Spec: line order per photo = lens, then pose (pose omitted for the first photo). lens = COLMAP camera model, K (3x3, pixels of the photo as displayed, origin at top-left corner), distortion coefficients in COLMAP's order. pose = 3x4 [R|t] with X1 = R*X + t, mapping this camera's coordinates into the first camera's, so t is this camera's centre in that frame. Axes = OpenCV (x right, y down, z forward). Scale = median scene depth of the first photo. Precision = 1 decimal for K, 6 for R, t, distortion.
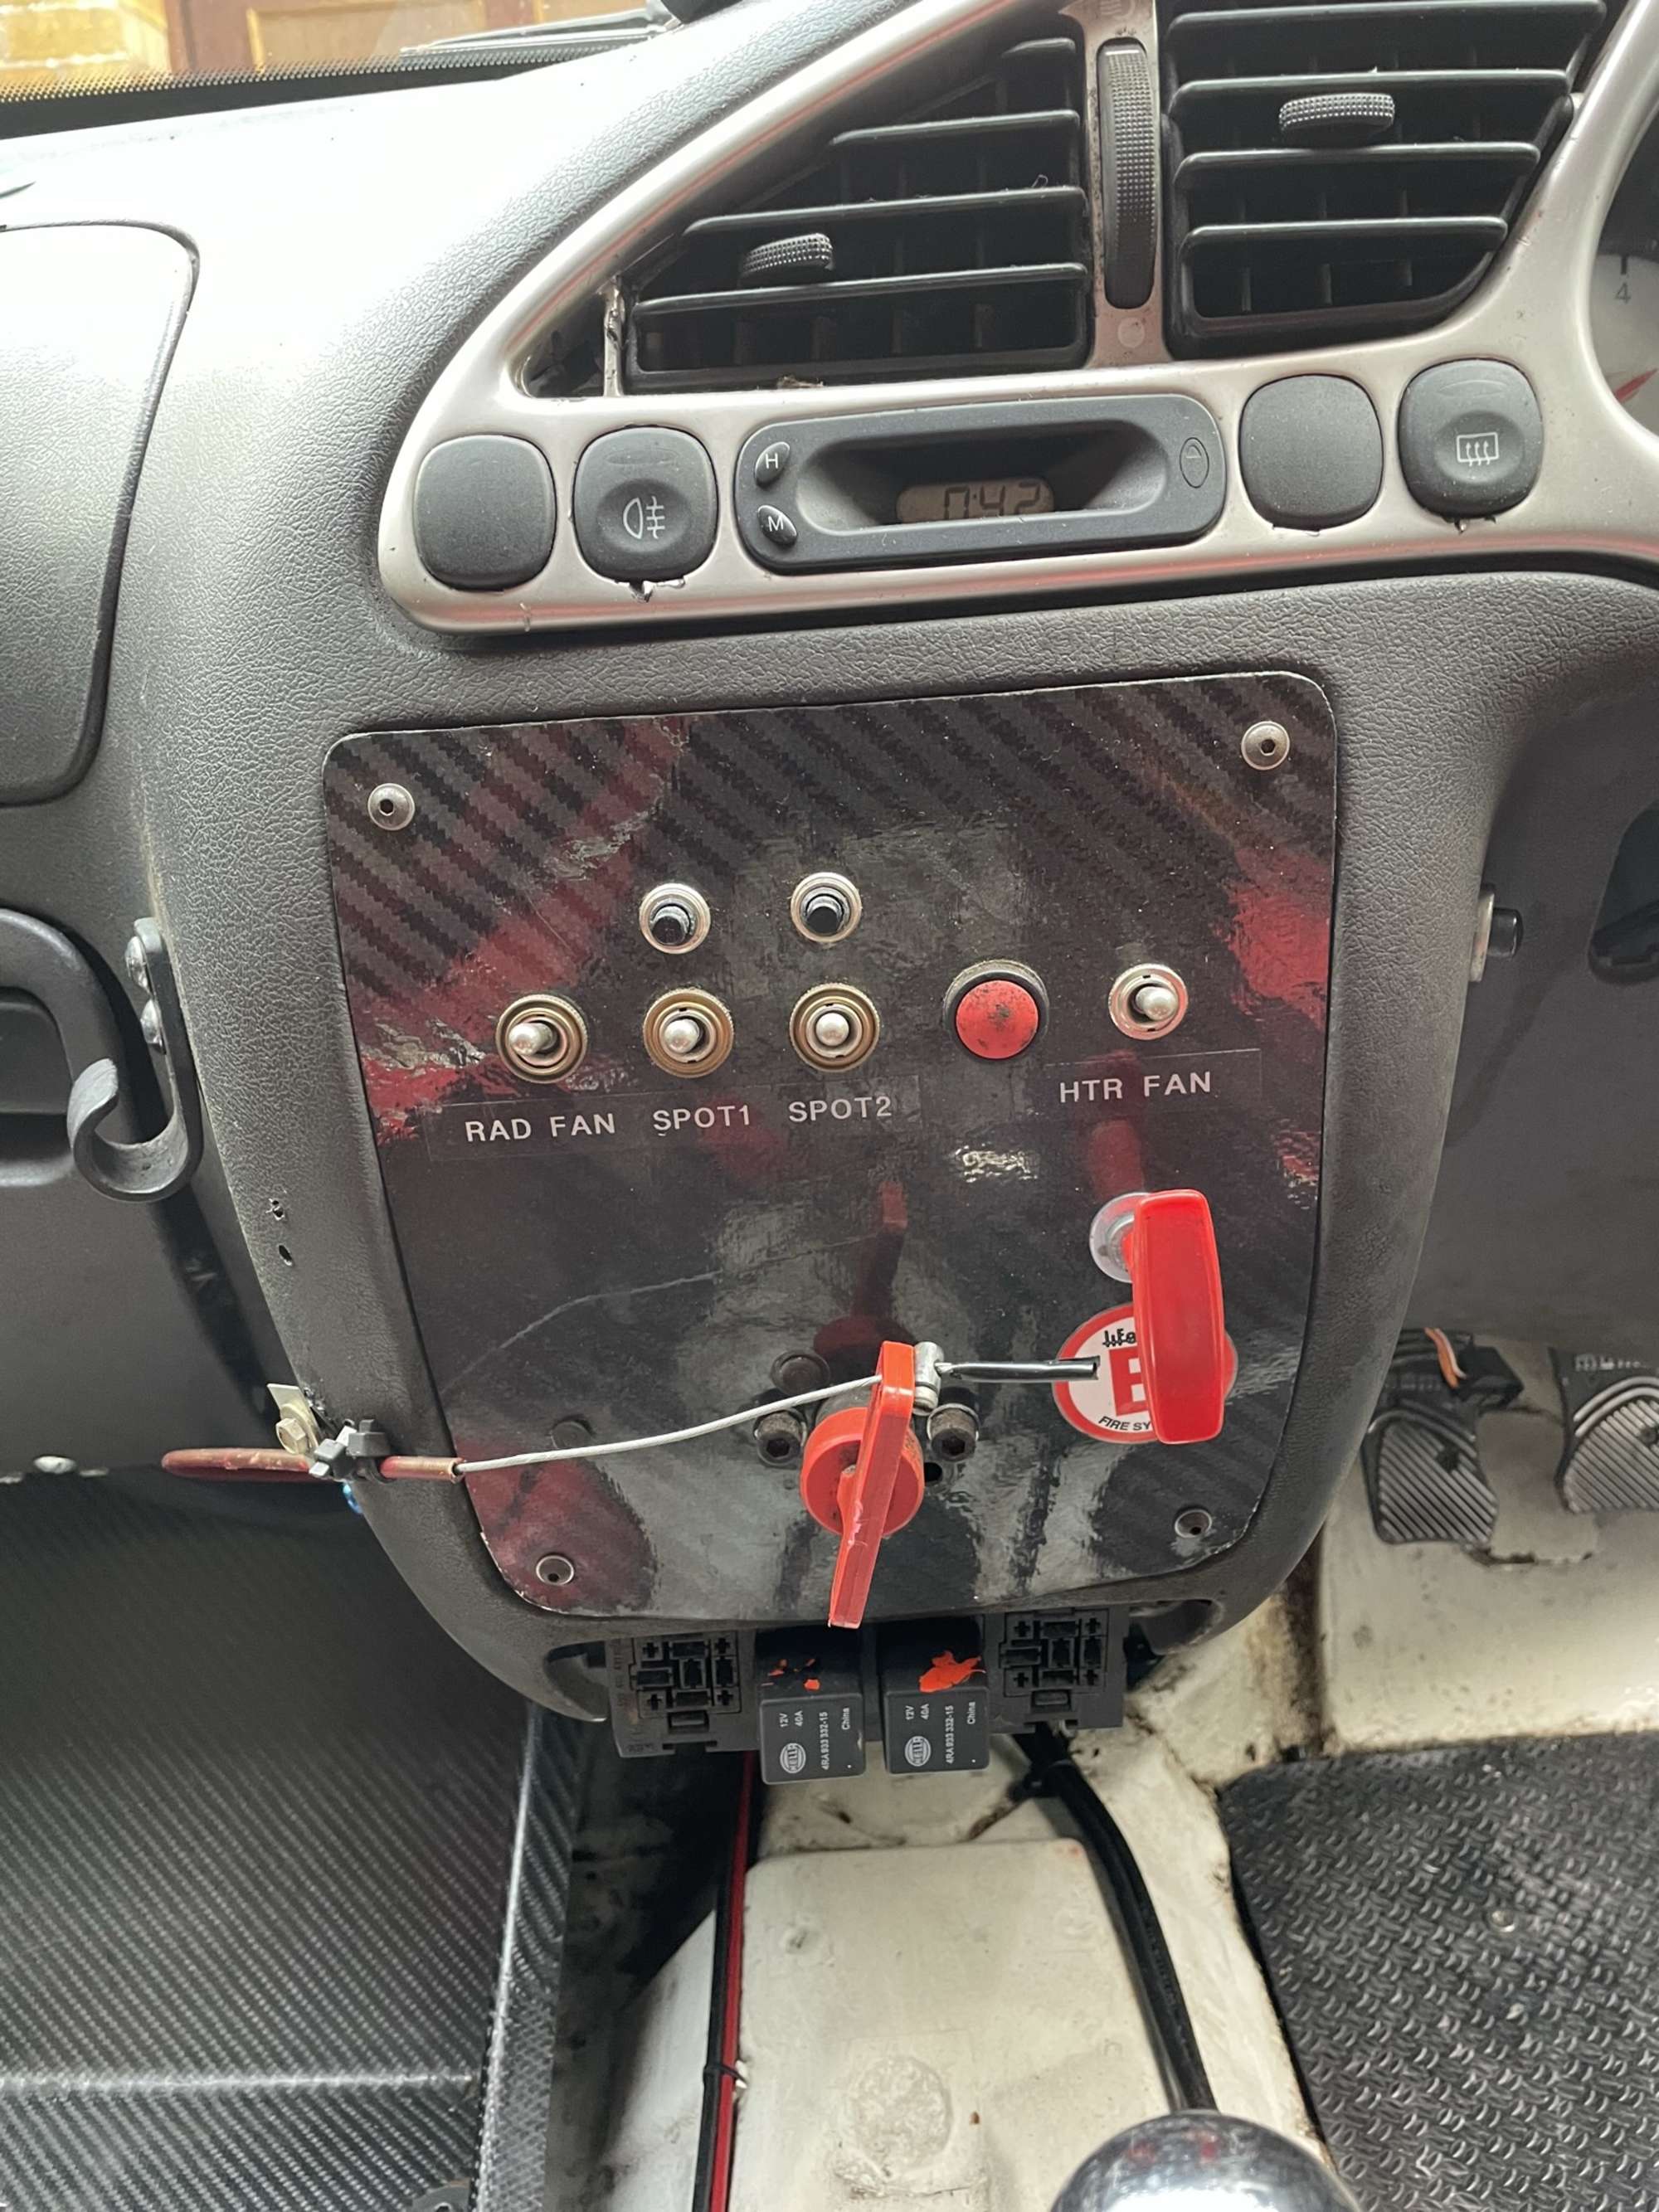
lens RADIAL K [[1672.7, 0, 838.6], [0, 1672.7, 1105.5], [0, 0, 1]] dist [0.086039, -0.112350]
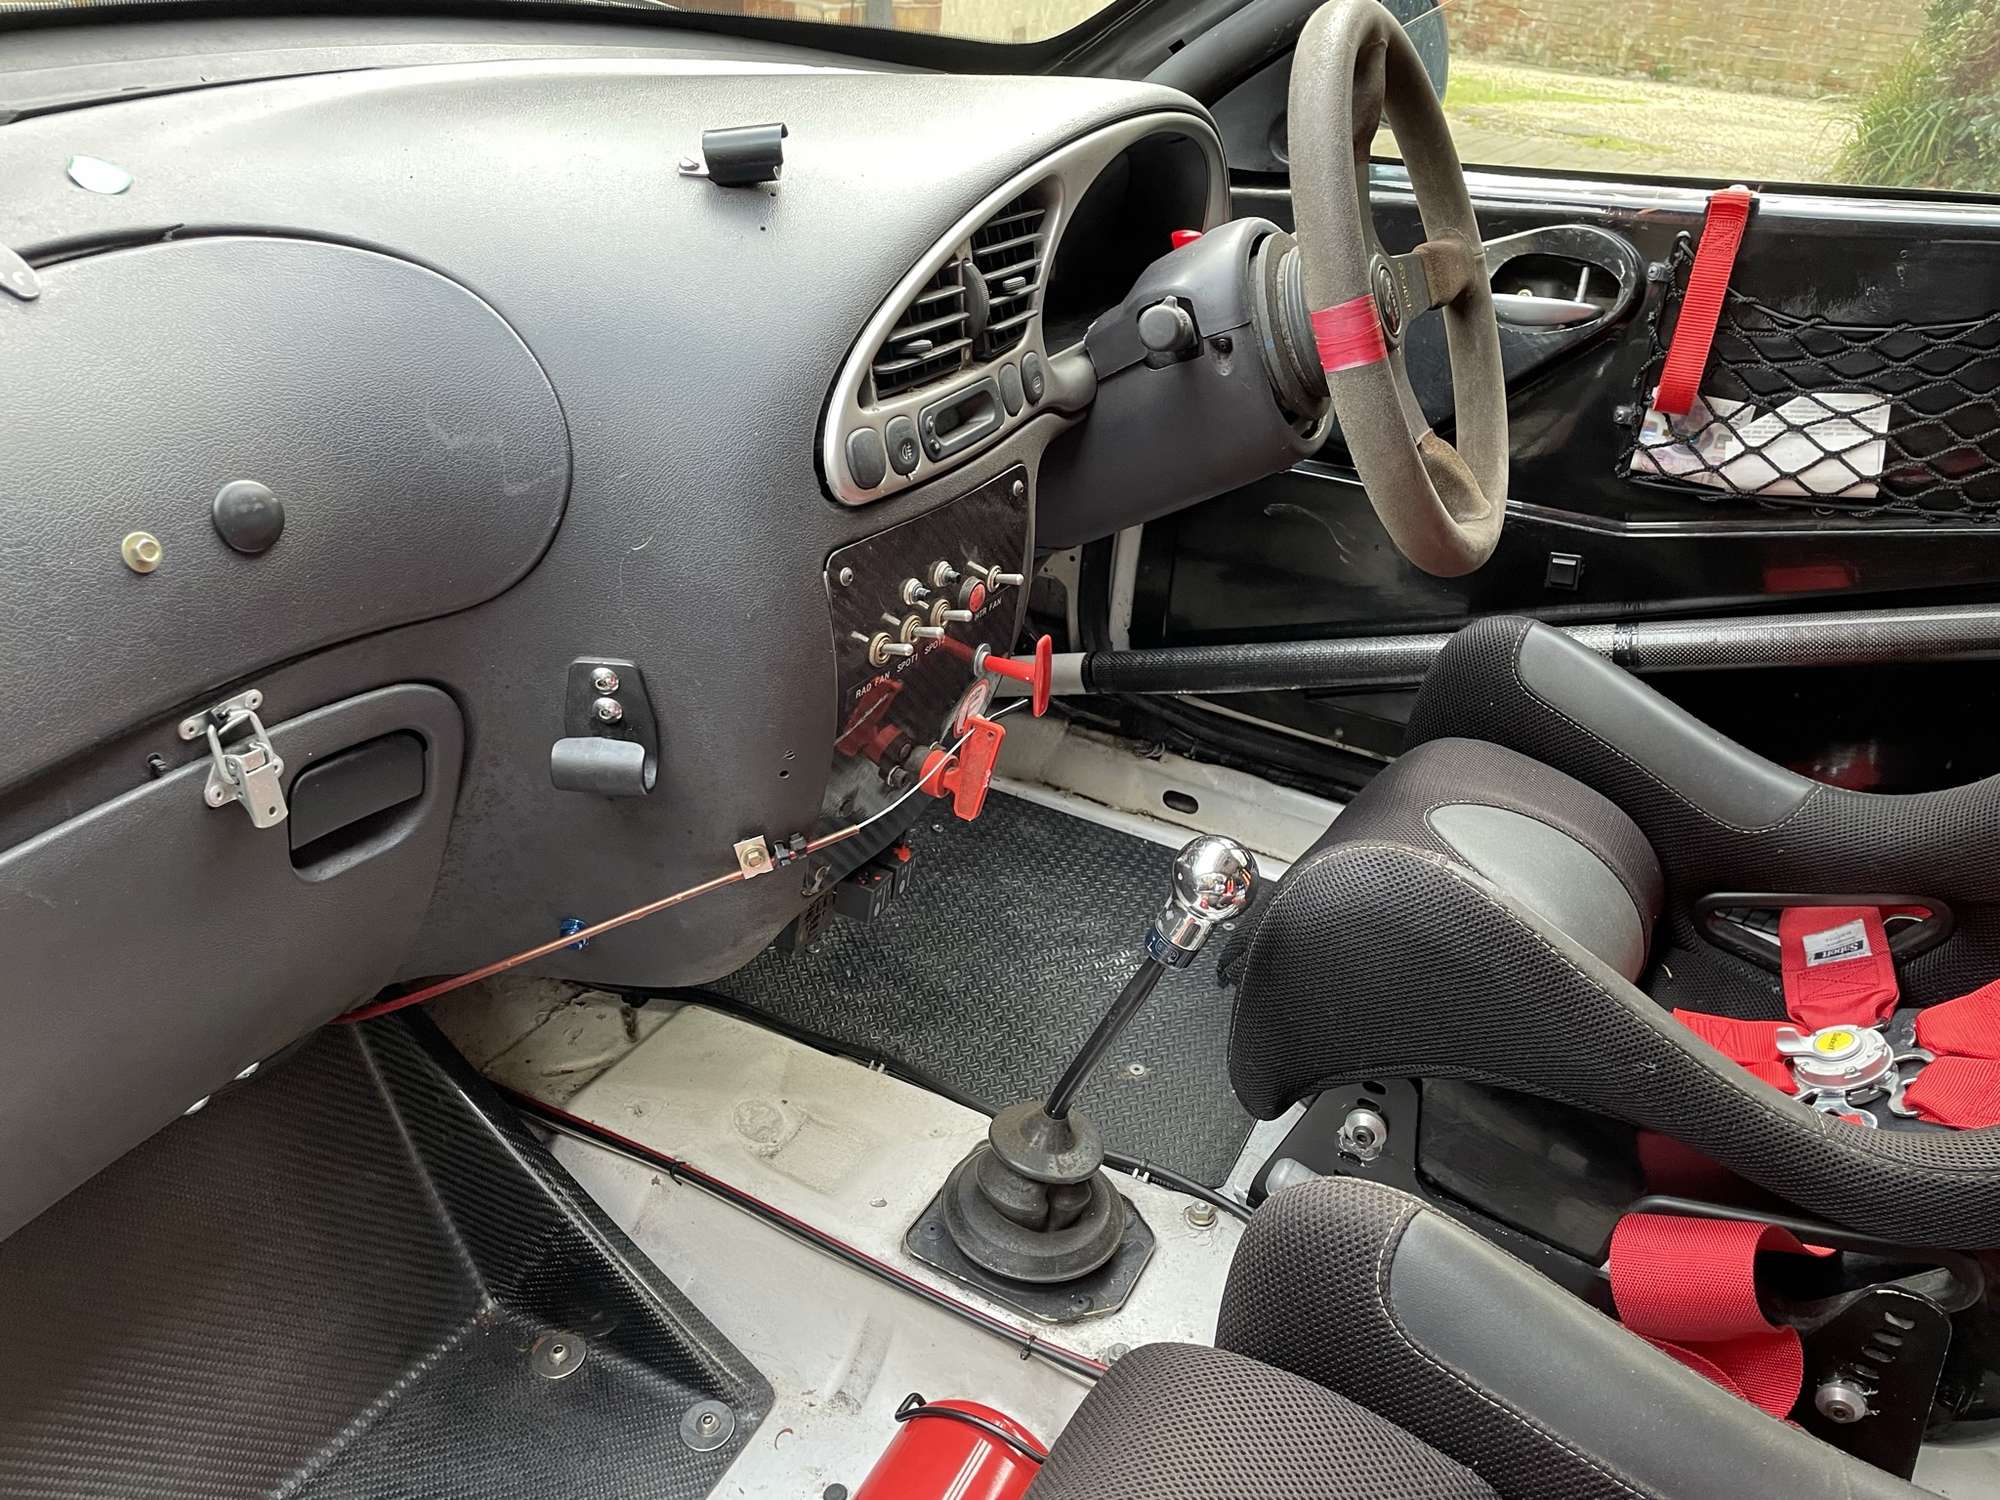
lens RADIAL K [[1512.3, 0, 998.7], [0, 1512.3, 745.4], [0, 0, 1]] dist [0.086039, -0.112350]
pose [[0.480486, -0.328202, 0.813276, -2.080192], [0.174105, 0.944575, 0.278326, -0.530586], [-0.859547, 0.007864, 0.510996, -0.347443]]
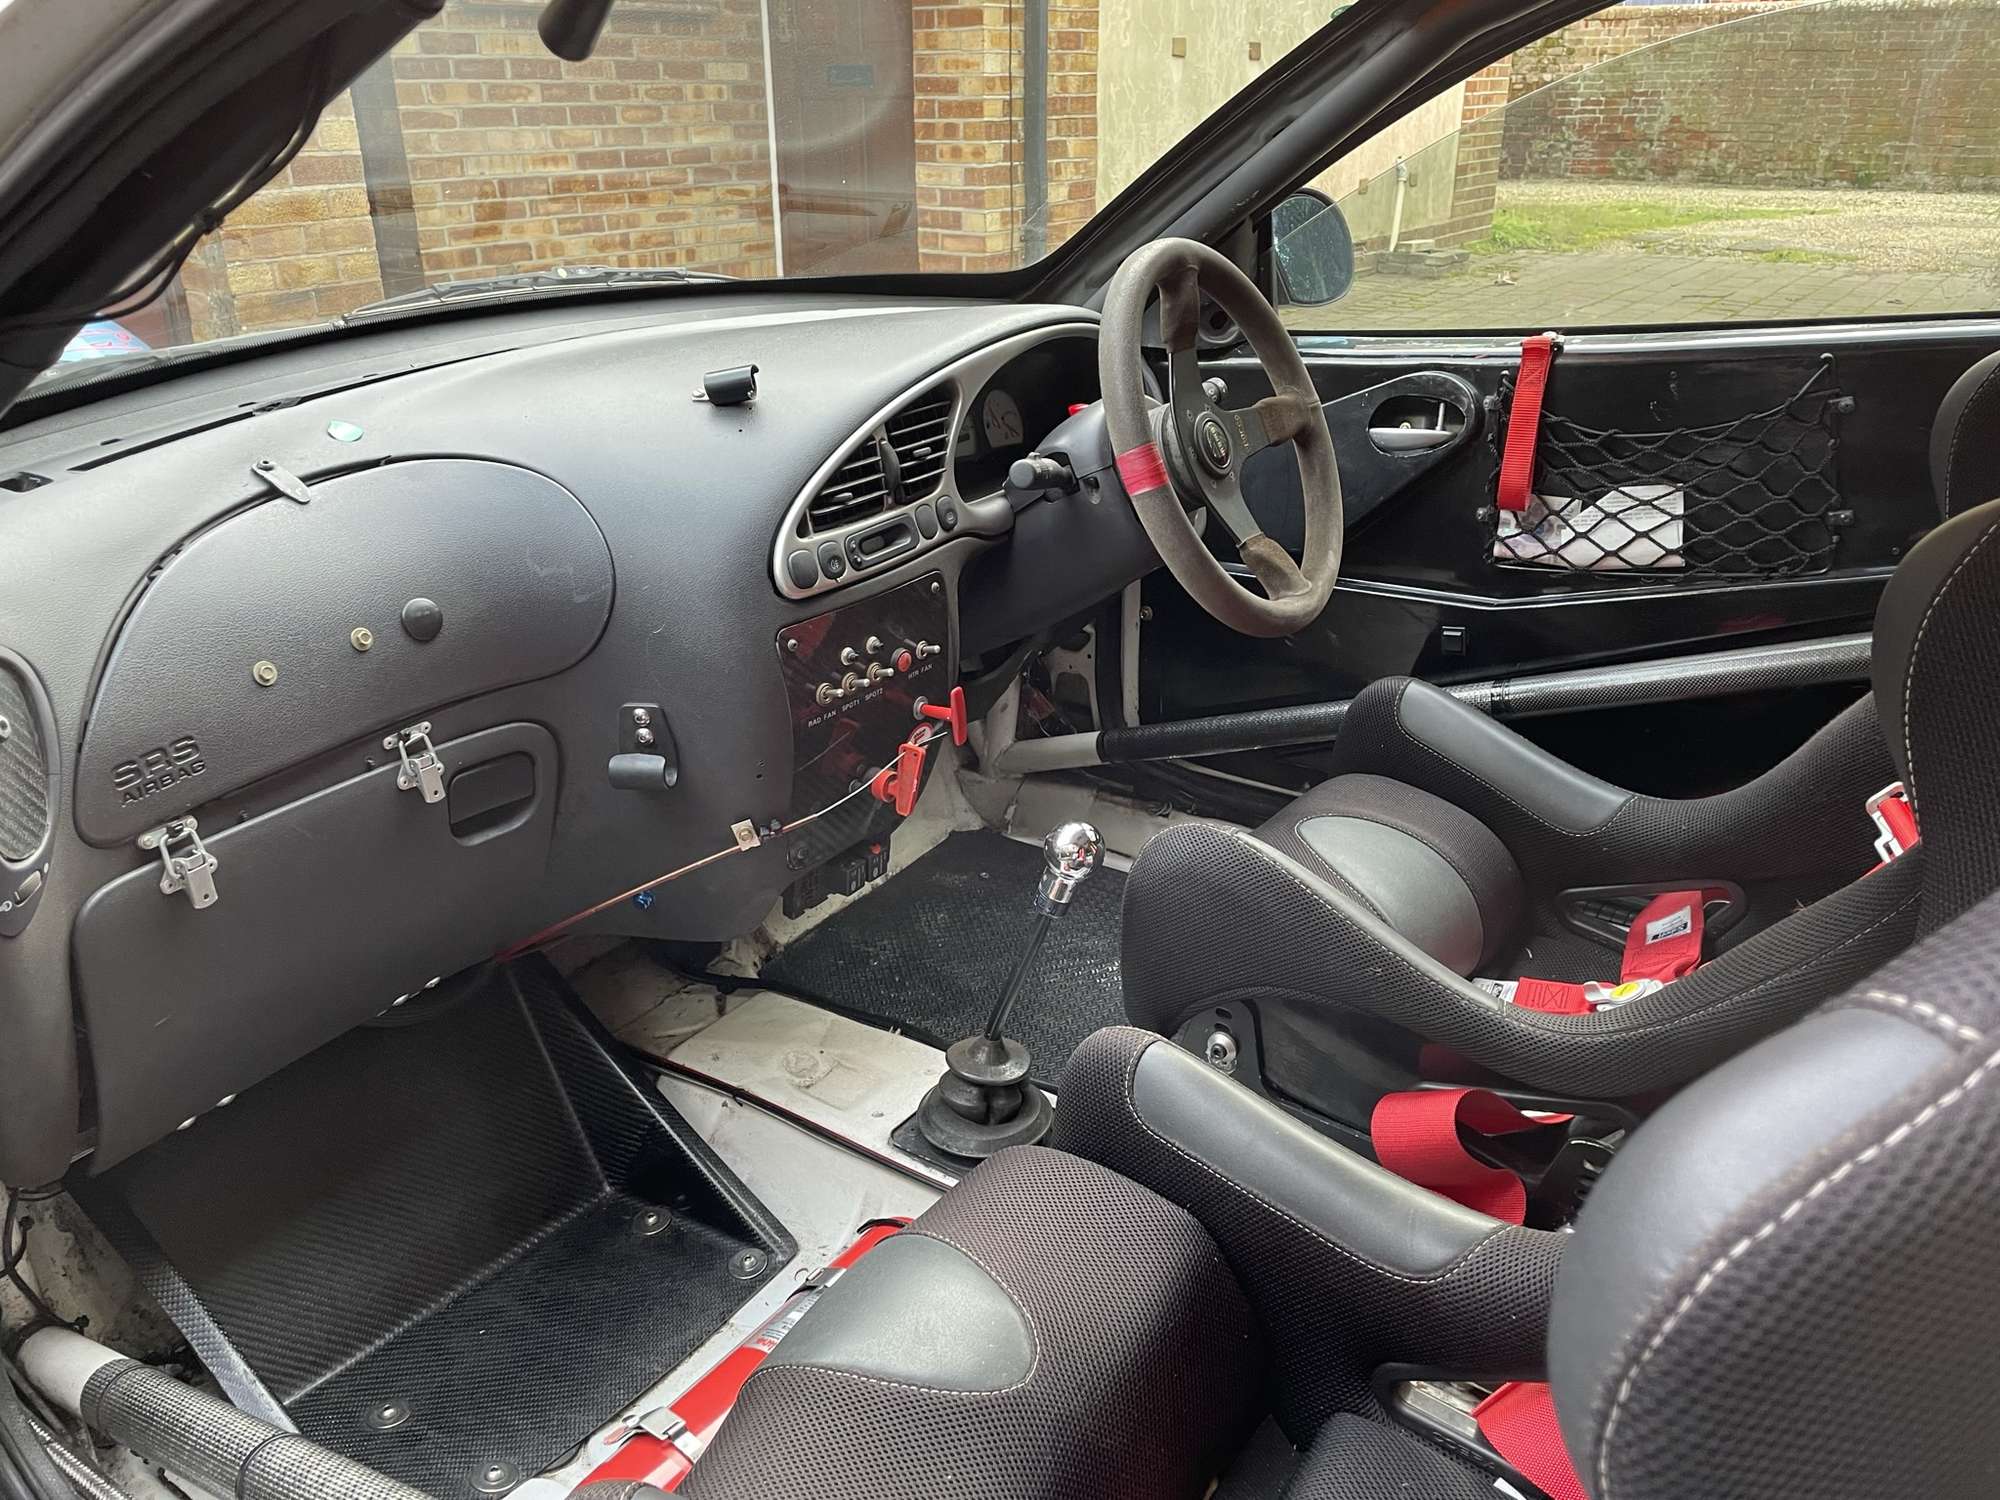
lens RADIAL K [[1512.3, 0, 994.0], [0, 1512.3, 750.2], [0, 0, 1]] dist [0.086039, -0.112350]
pose [[0.593842, -0.271877, 0.757255, -2.704156], [0.240667, 0.958110, 0.155257, -0.376703], [-0.767744, 0.090048, 0.634397, -1.551479]]
